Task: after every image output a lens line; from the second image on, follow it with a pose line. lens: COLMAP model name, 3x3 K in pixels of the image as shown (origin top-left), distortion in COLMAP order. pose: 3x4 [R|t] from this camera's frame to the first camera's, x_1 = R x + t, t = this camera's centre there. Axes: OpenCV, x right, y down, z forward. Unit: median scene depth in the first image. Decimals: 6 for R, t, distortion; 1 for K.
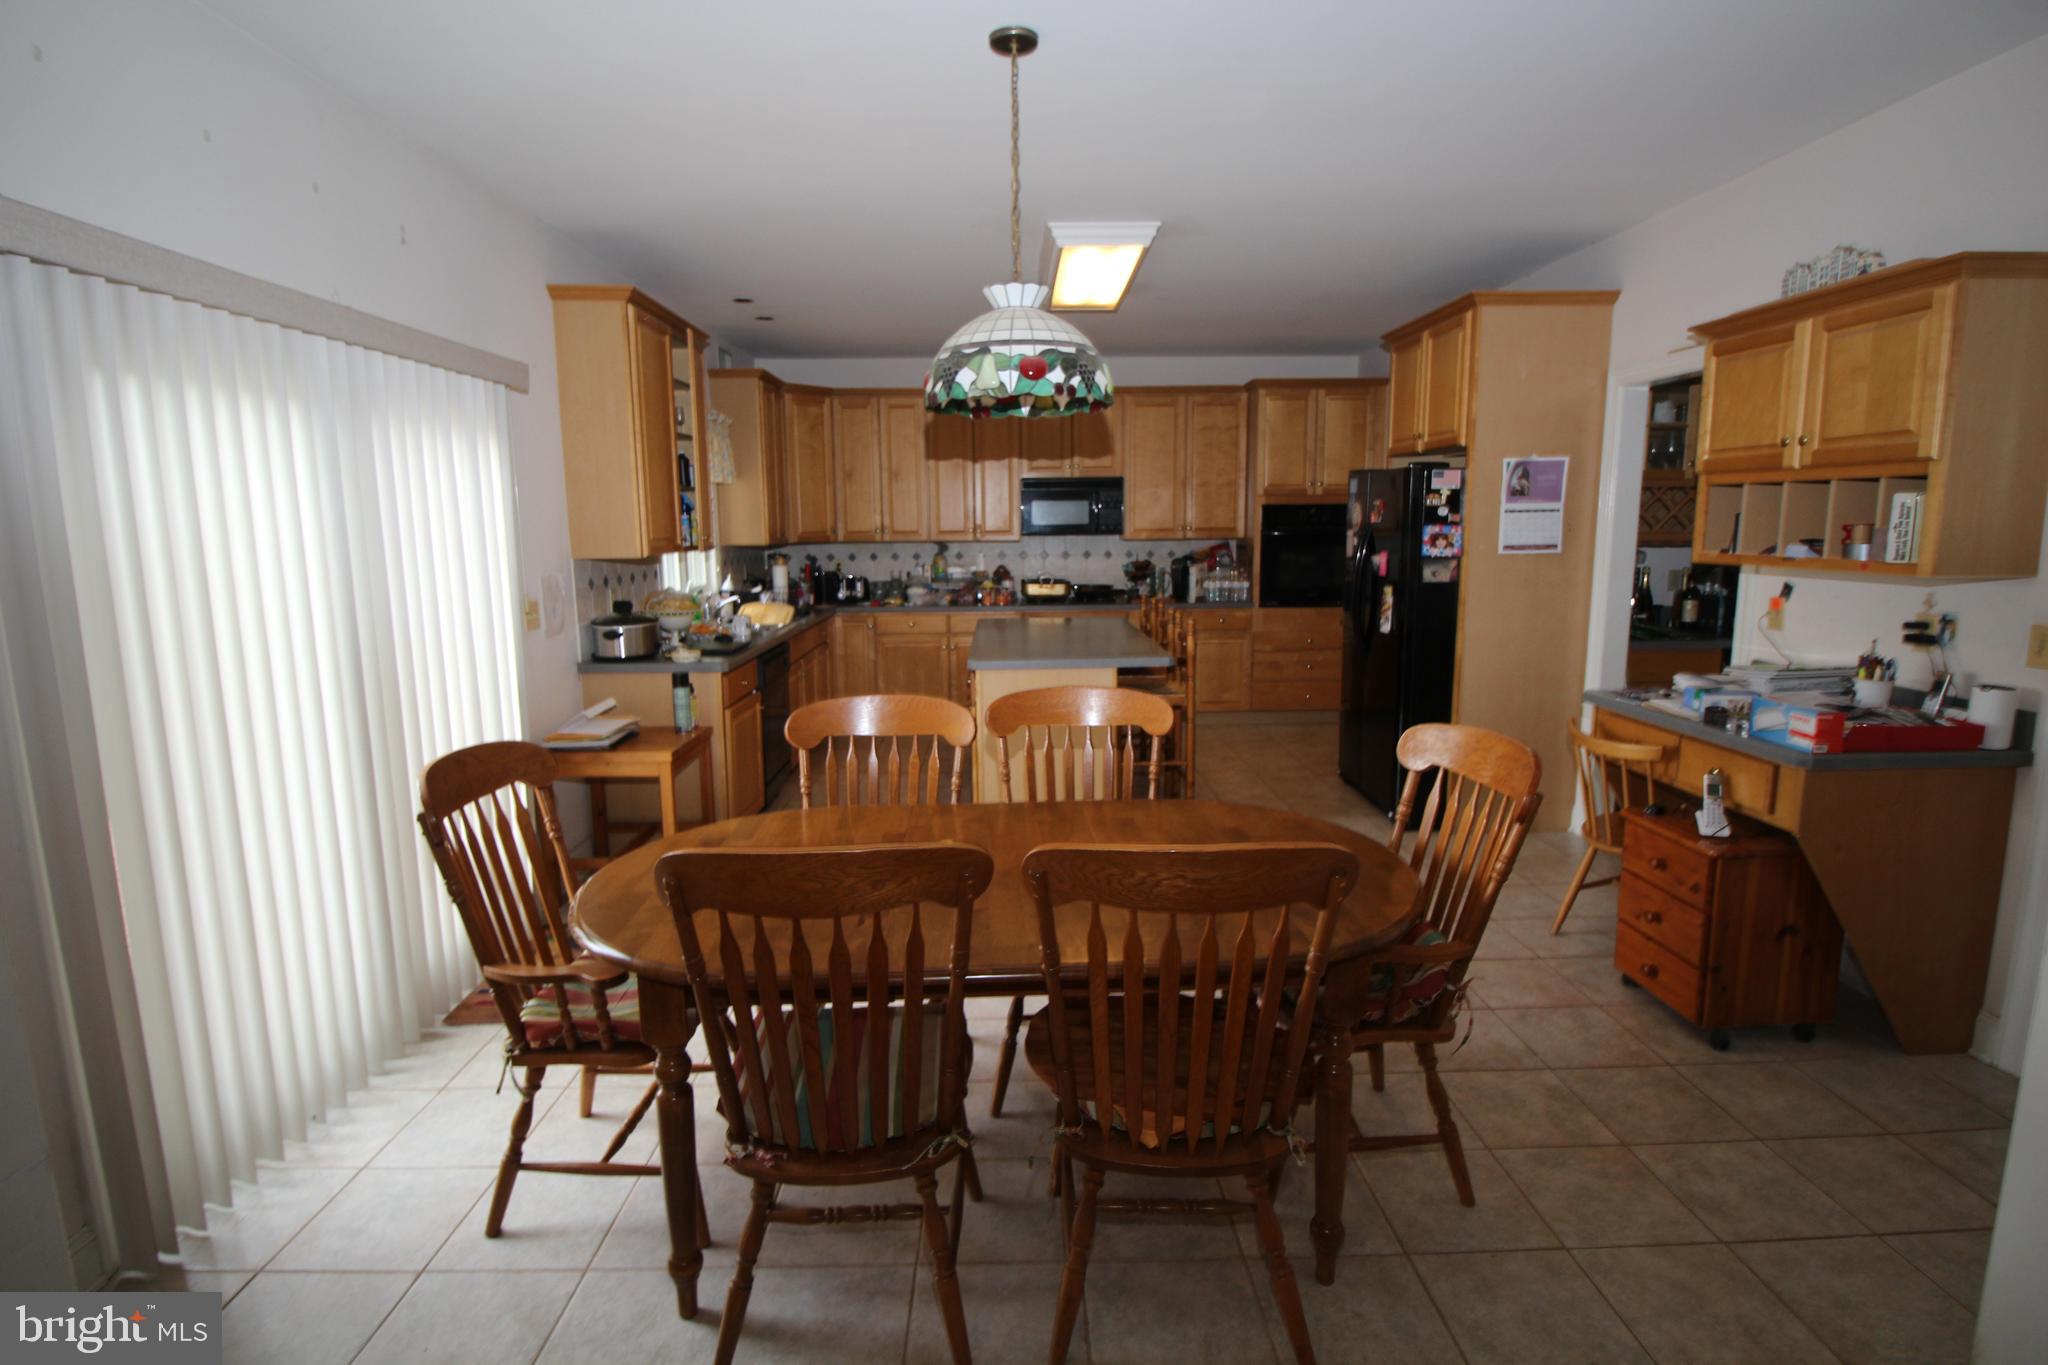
lens RADIAL K [[984.2, 0, 1018.8], [0, 984.2, 670.2], [0, 0, 1]] dist [-0.001817, -0.008064]
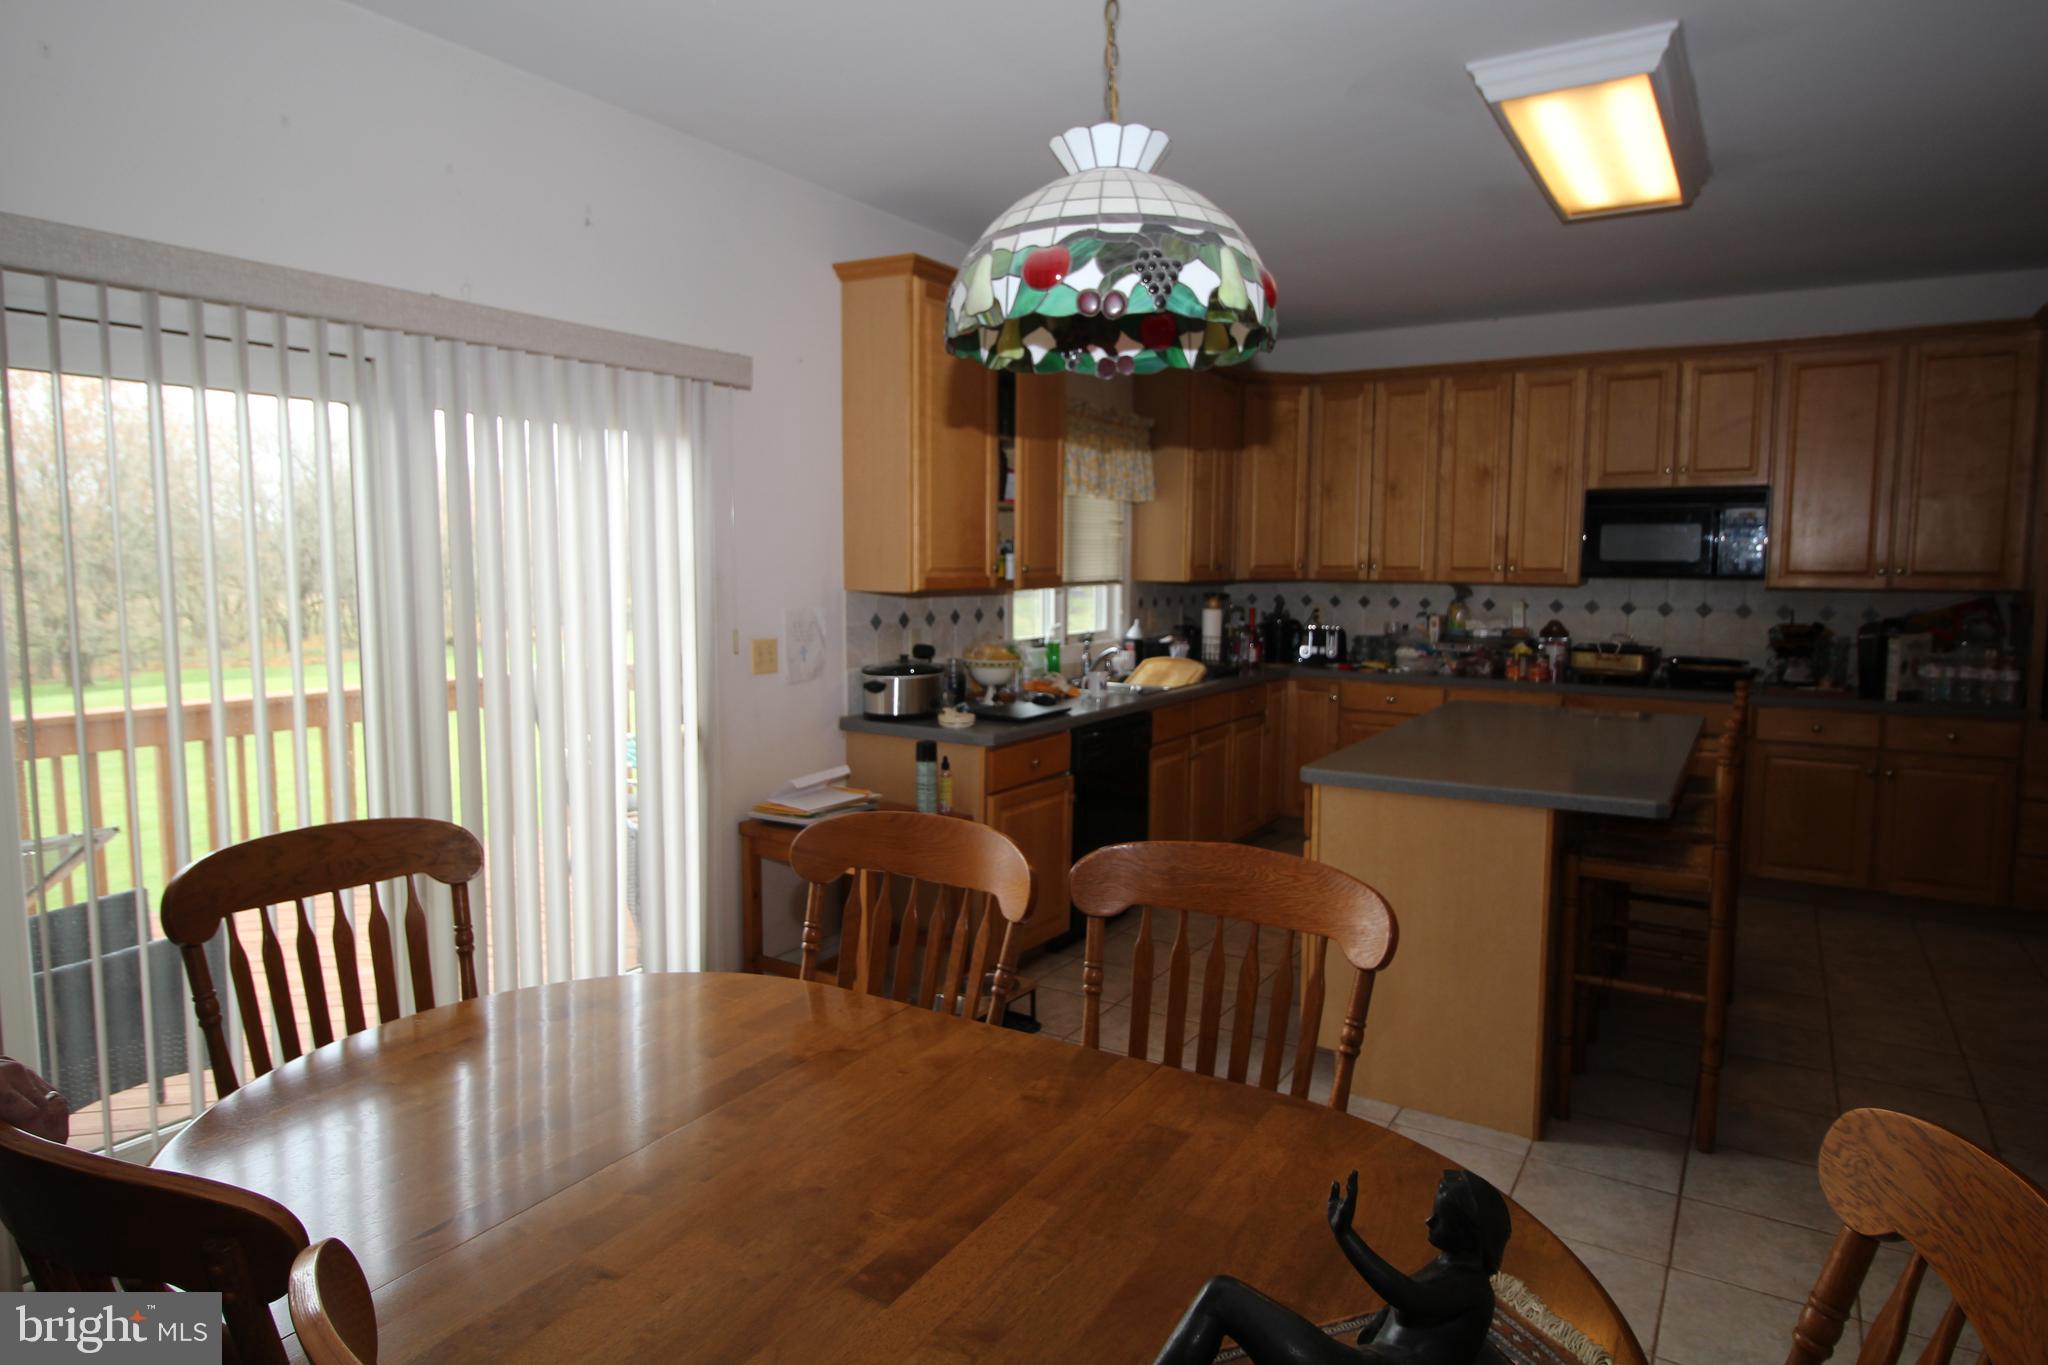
lens RADIAL K [[1175.1, 0, 1029.0], [0, 1175.1, 666.3], [0, 0, 1]] dist [0.007091, -0.011870]
pose [[0.836930, 0.064763, -0.543465, 0.204866], [-0.094764, 0.995124, -0.027350, -0.036312], [0.539044, 0.074391, 0.838986, 0.249653]]
